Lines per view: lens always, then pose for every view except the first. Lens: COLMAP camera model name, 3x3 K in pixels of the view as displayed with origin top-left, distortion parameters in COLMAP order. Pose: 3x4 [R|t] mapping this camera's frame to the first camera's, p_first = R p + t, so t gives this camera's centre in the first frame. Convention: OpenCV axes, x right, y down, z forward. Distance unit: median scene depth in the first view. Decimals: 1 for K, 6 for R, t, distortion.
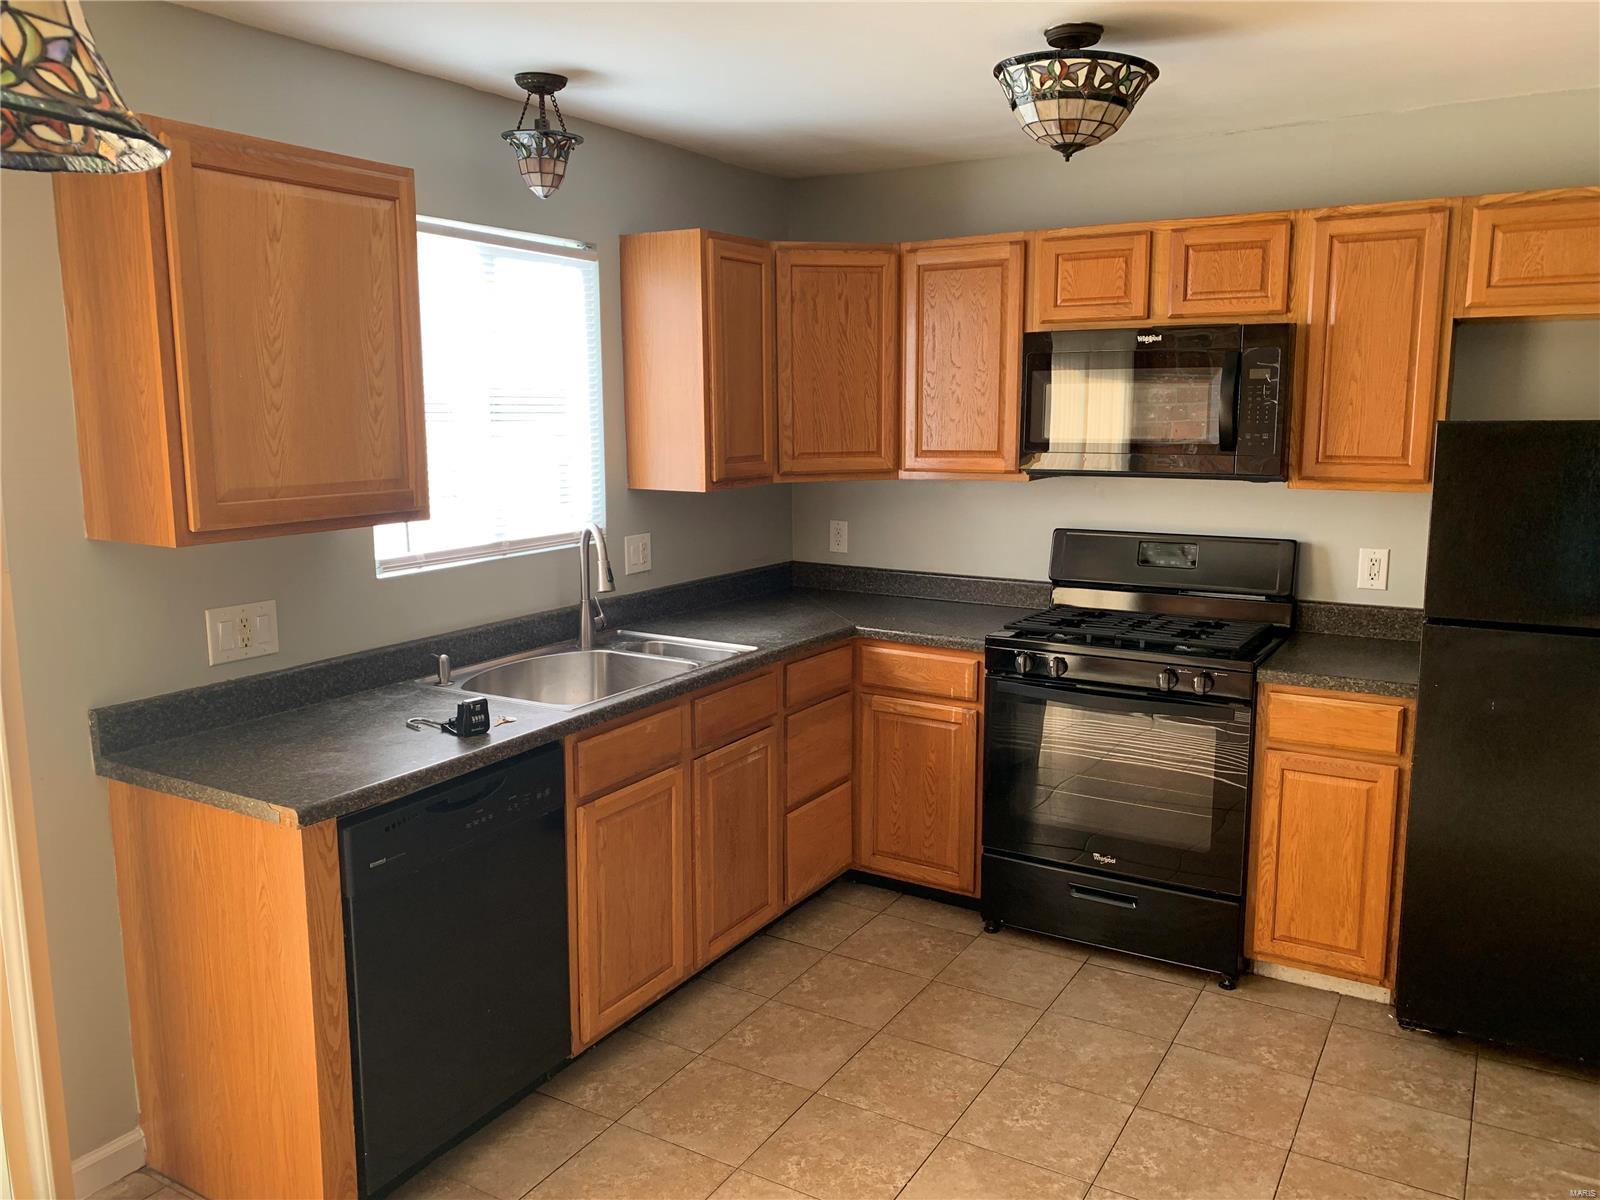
lens RADIAL K [[1228.1, 0, 774.8], [0, 1228.1, 598.8], [0, 0, 1]] dist [0.055354, -0.099910]
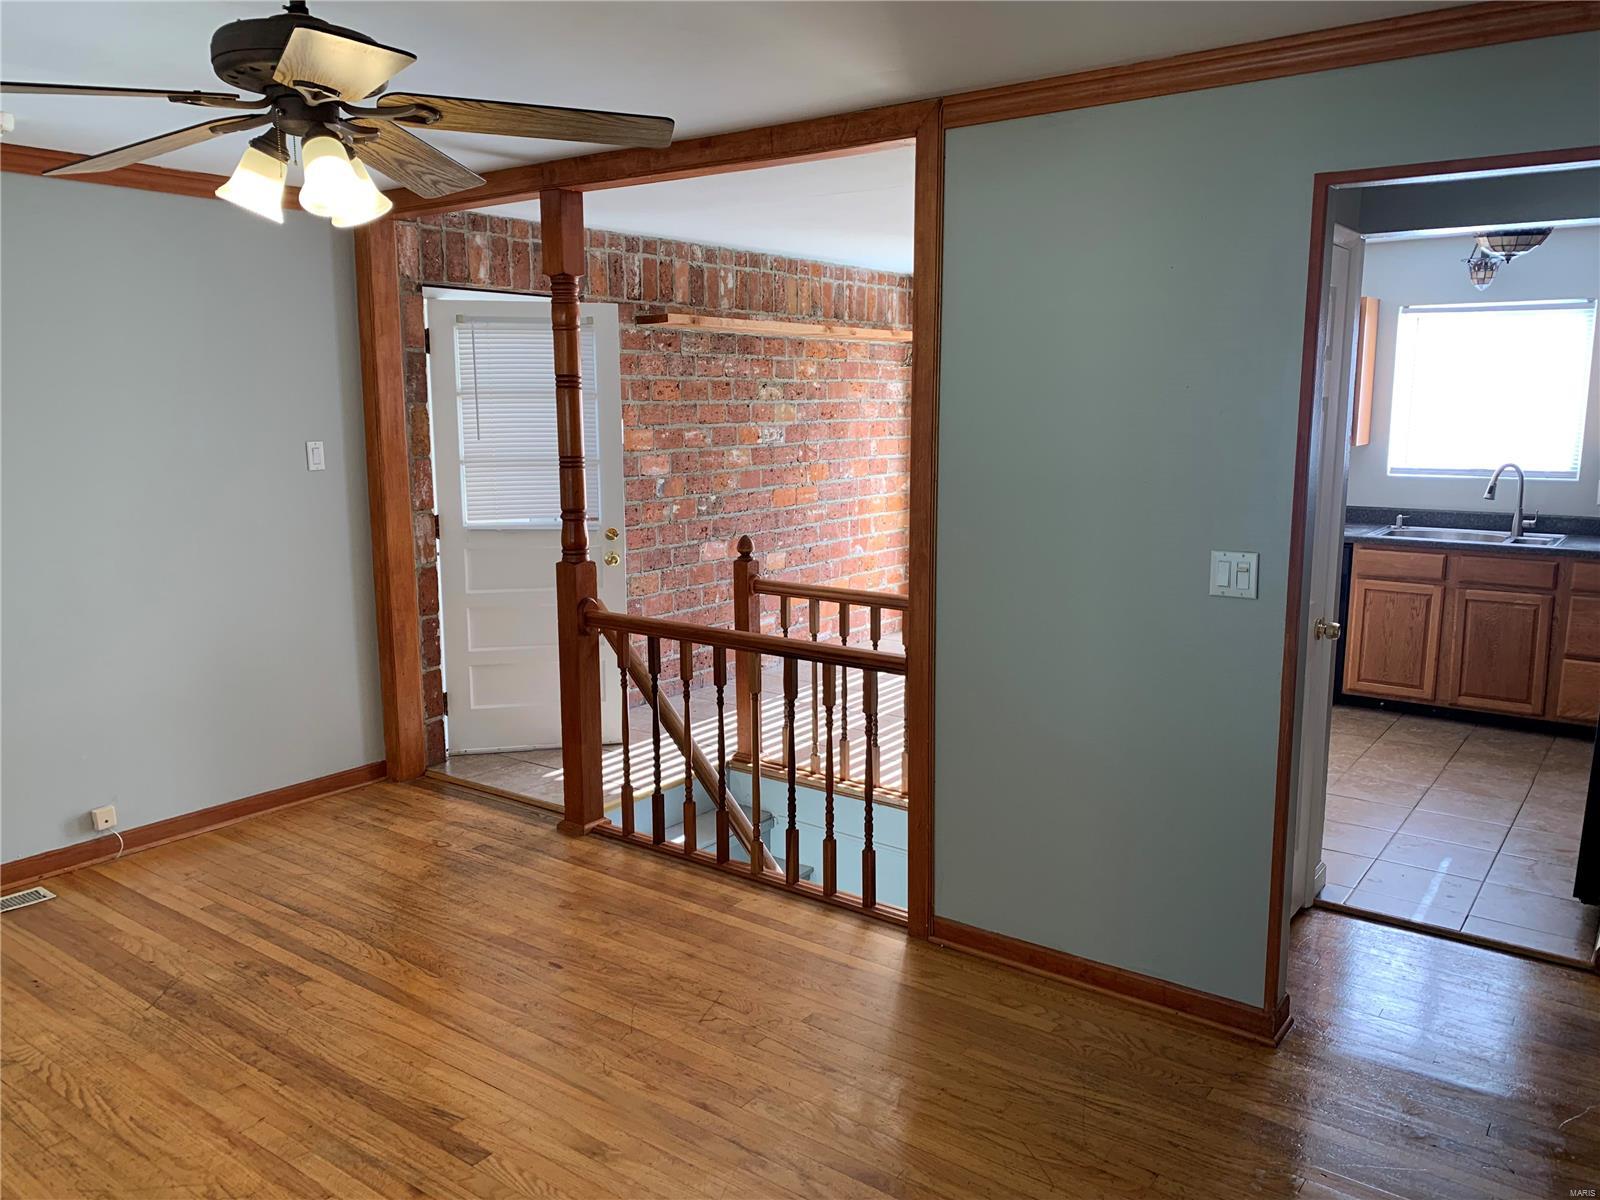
lens RADIAL K [[1216.3, 0, 800.0], [0, 1216.3, 600.0], [0, 0, 1]] dist [0.059793, -0.059329]
pose [[-0.095298, 0.175878, -0.979788, 2.090577], [-0.150637, 0.970385, 0.188841, -0.061312], [0.983985, 0.165588, -0.065982, 0.158004]]
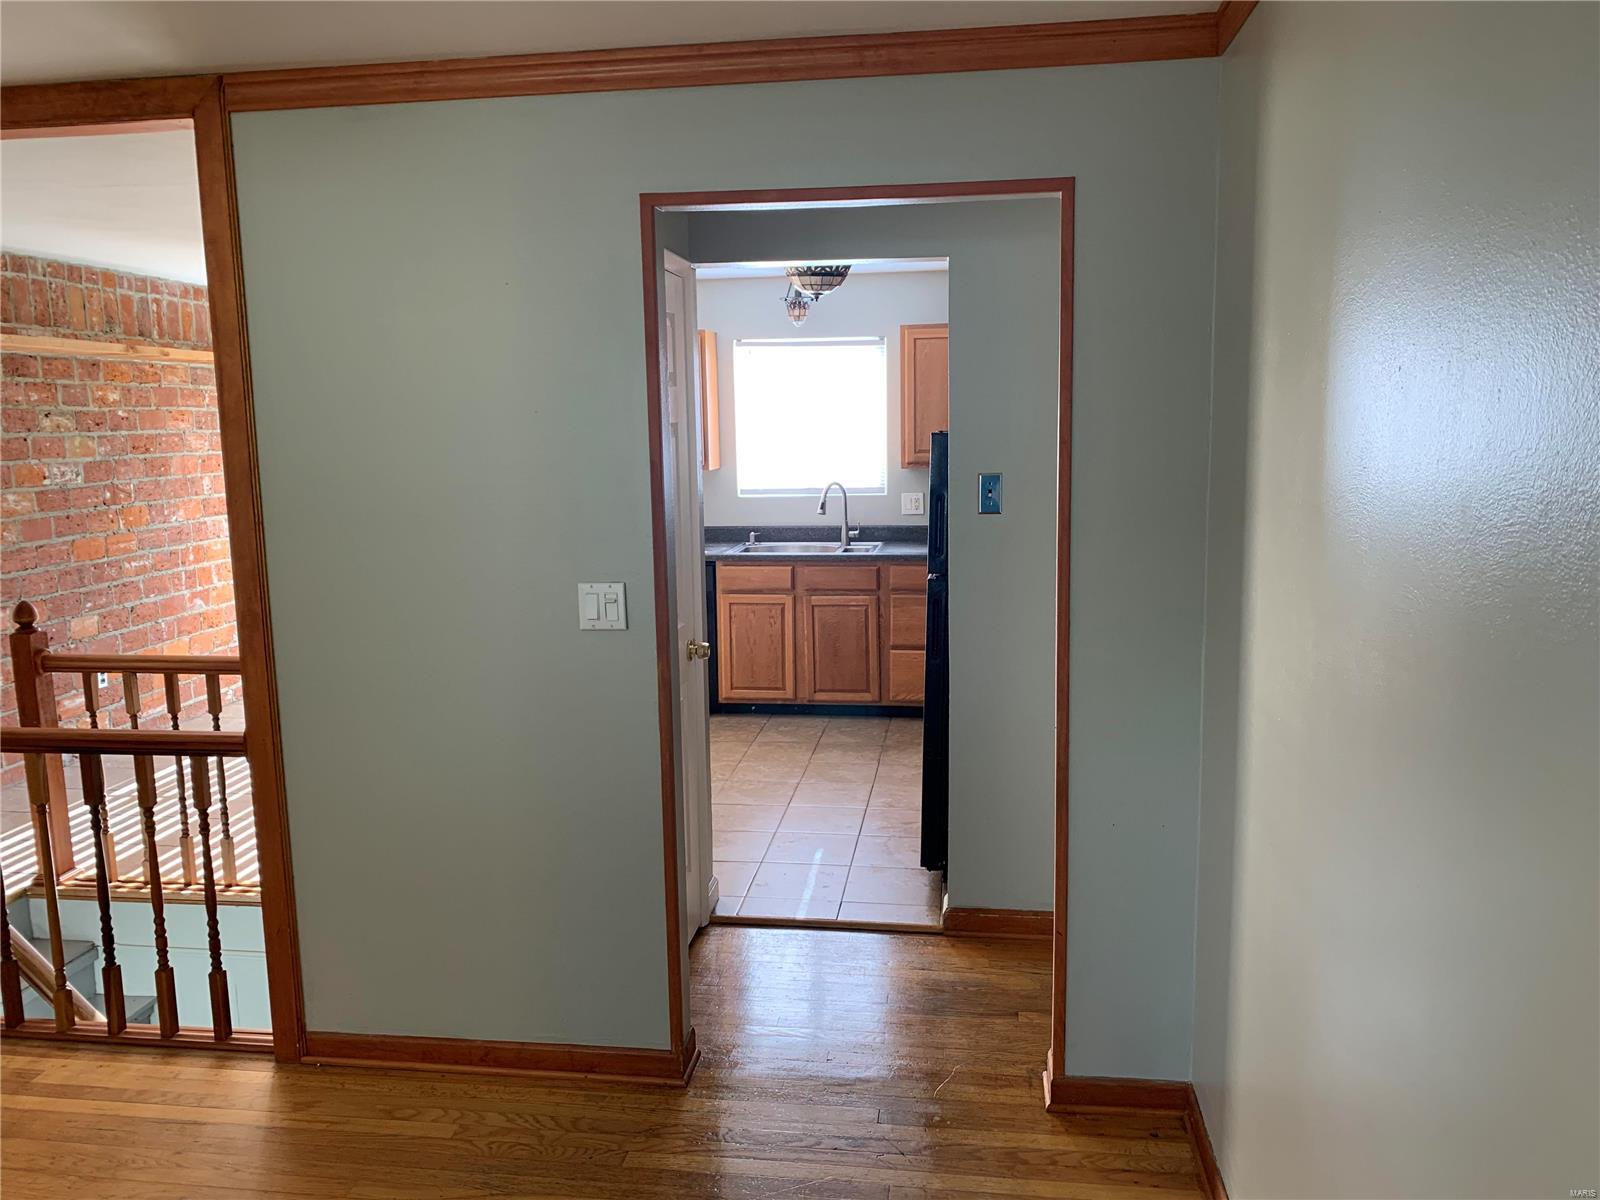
lens RADIAL K [[1216.3, 0, 800.0], [0, 1216.3, 600.0], [0, 0, 1]] dist [0.059793, -0.059329]
pose [[0.389007, 0.139911, -0.910548, 2.000725], [-0.131386, 0.986722, 0.095484, -0.062928], [0.911817, 0.082489, 0.402224, 0.193442]]
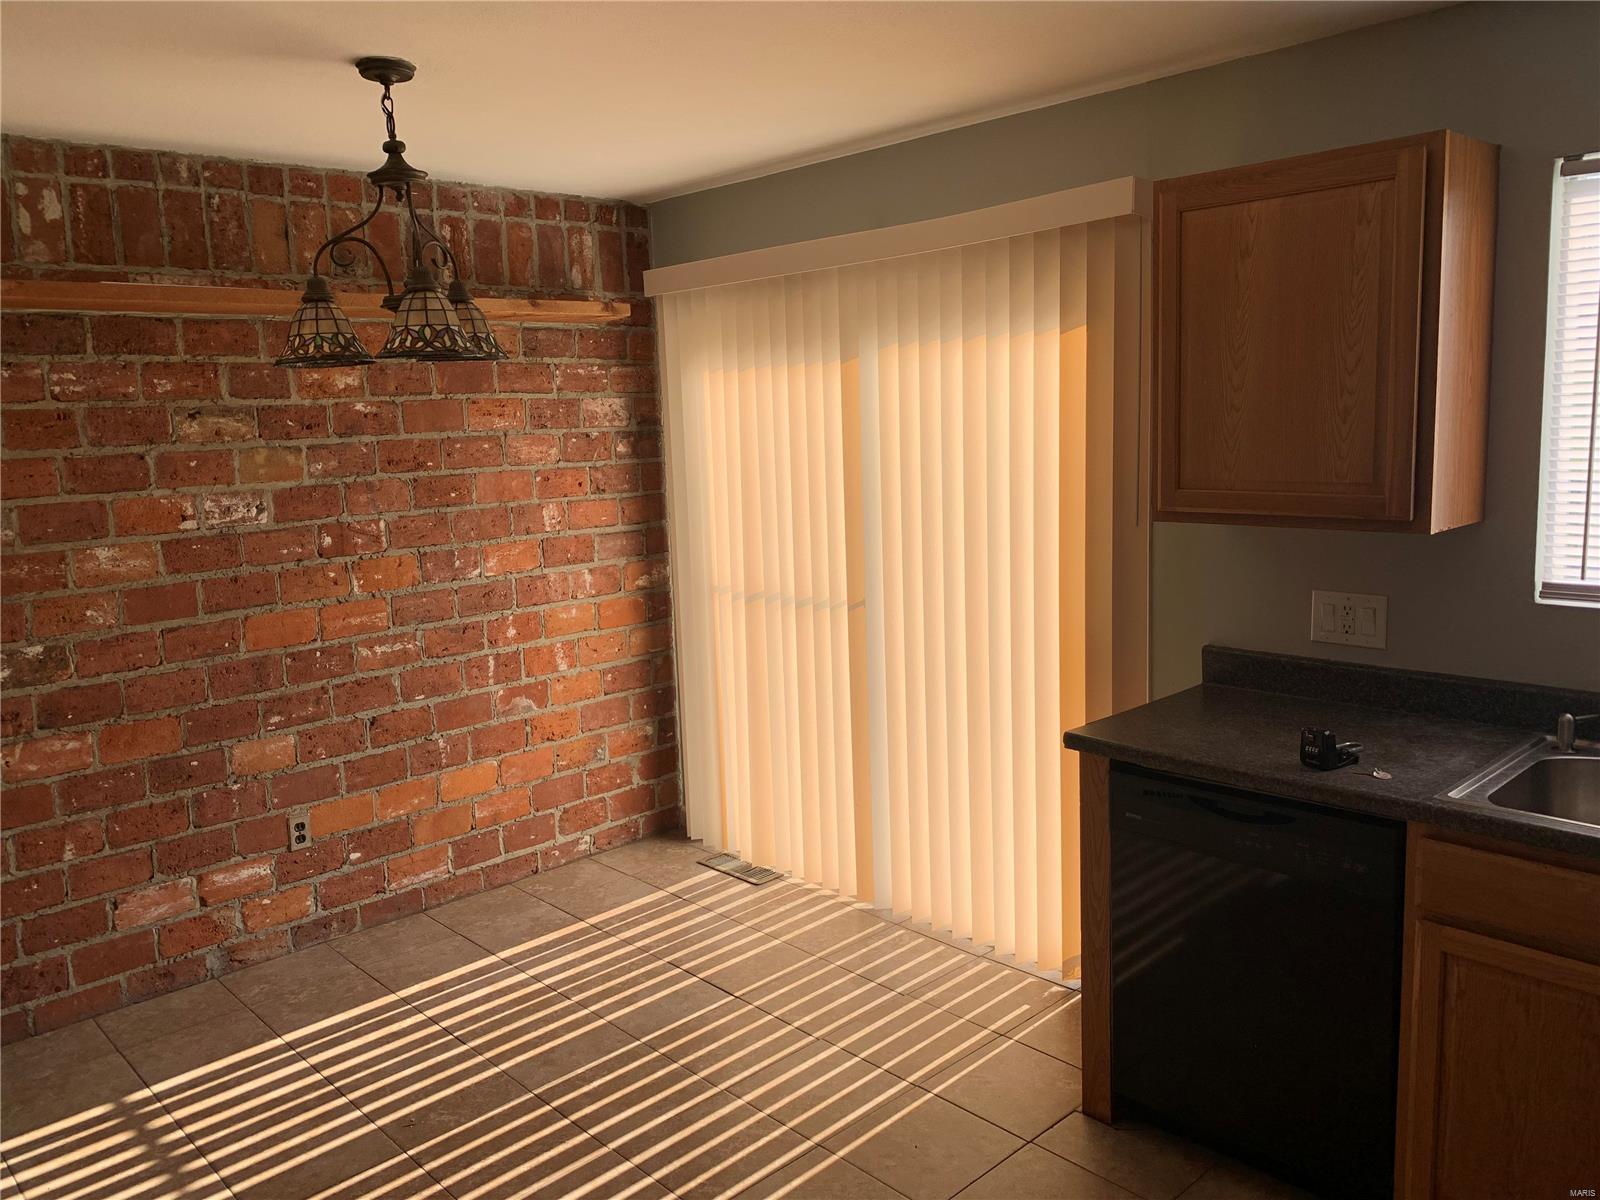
lens RADIAL K [[1228.1, 0, 774.8], [0, 1228.1, 598.8], [0, 0, 1]] dist [0.055354, -0.099910]
pose [[-0.276399, 0.165039, -0.946766, 0.654009], [-0.107504, 0.973652, 0.201110, -0.140749], [0.955011, 0.157368, -0.251374, 0.761971]]
